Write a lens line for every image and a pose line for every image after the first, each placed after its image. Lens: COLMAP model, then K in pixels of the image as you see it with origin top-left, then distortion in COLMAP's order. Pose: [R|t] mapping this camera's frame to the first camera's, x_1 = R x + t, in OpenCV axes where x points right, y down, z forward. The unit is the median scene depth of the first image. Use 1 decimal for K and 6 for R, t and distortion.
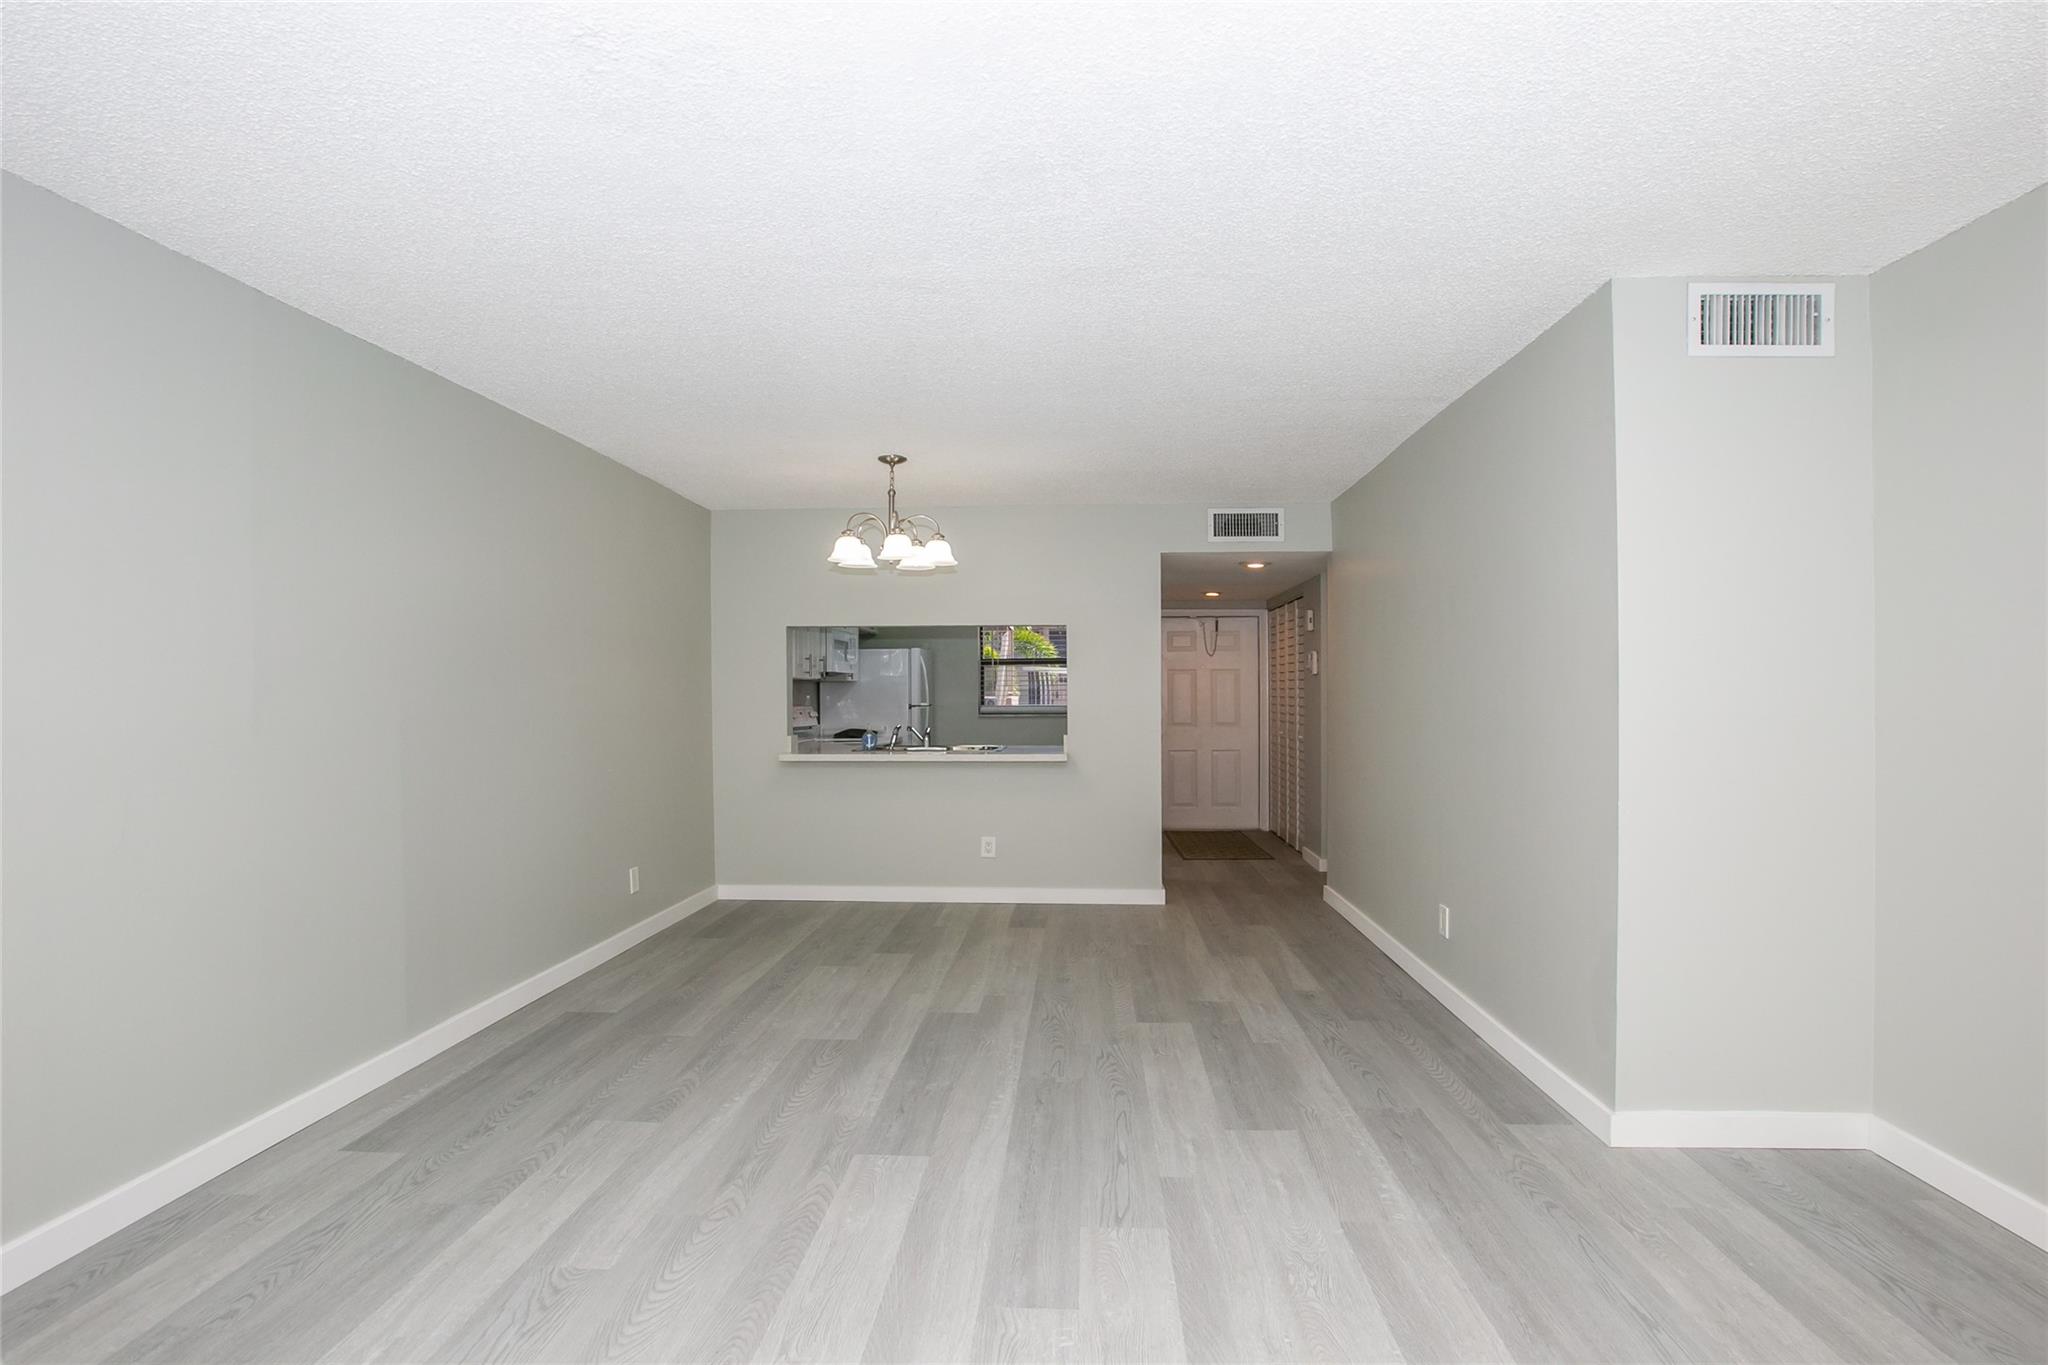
lens RADIAL K [[1180.6, 0, 1068.1], [0, 1180.6, 684.7], [0, 0, 1]] dist [-0.033858, 0.000739]
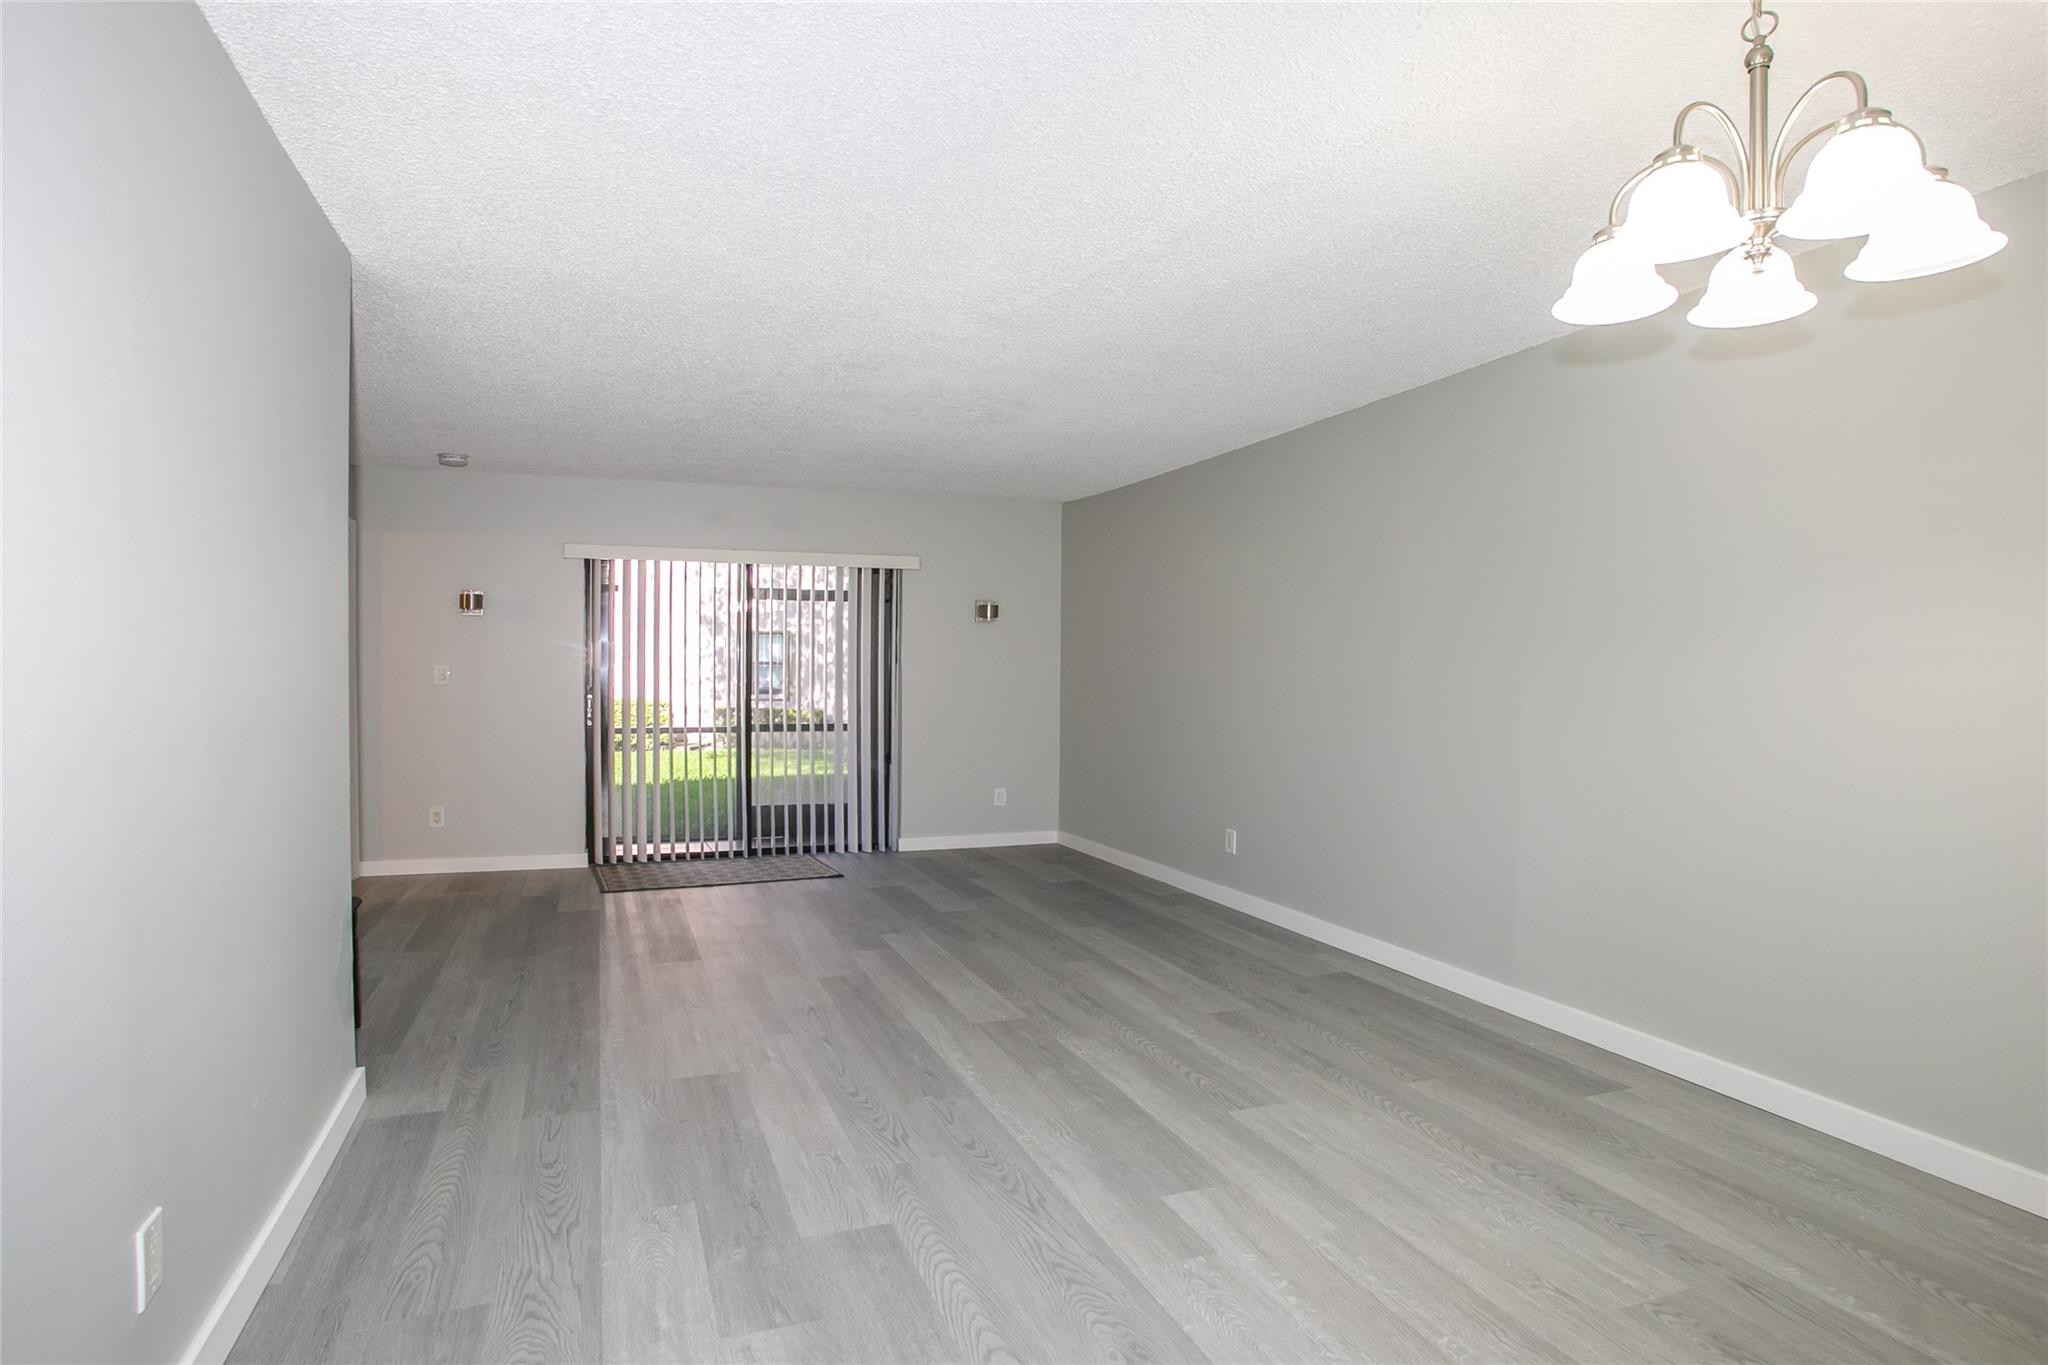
lens RADIAL K [[1180.6, 0, 1068.1], [0, 1180.6, 684.7], [0, 0, 1]] dist [-0.033858, 0.000739]
pose [[-0.921806, 0.003781, -0.387633, 0.125511], [0.000778, 0.999968, 0.007902, 0.007362], [0.387651, 0.006983, -0.921780, 0.970861]]
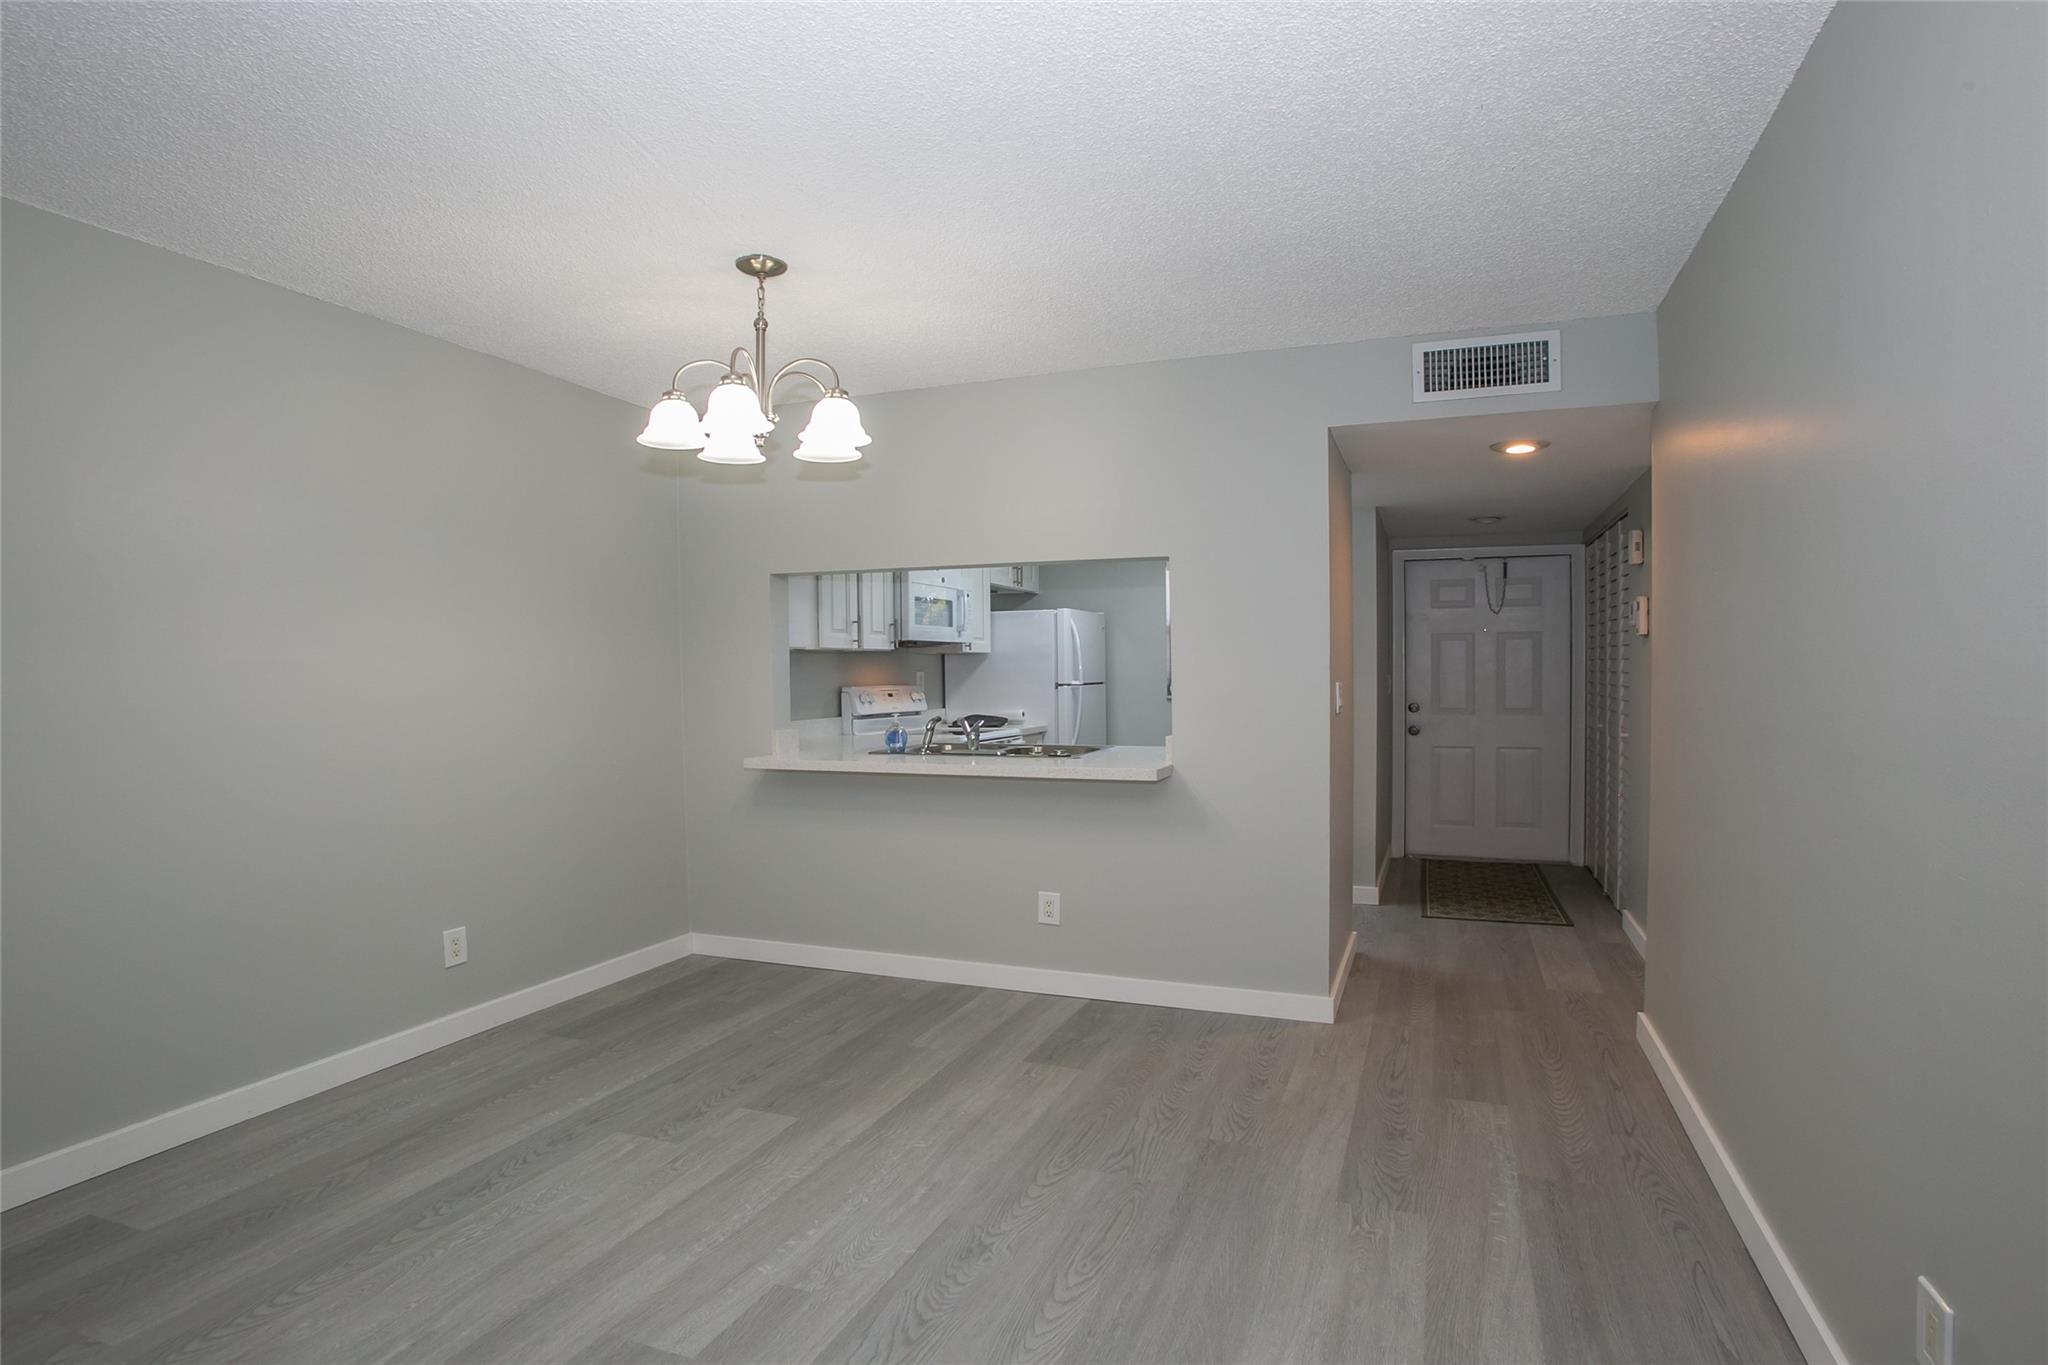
lens RADIAL K [[1150.3, 0, 957.9], [0, 1150.3, 703.5], [0, 0, 1]] dist [-0.048461, 0.000759]
pose [[0.929783, 0.006174, -0.368057, 0.116326], [0.007981, 0.999286, 0.036924, 0.002308], [0.368022, -0.037269, 0.929070, 0.399823]]
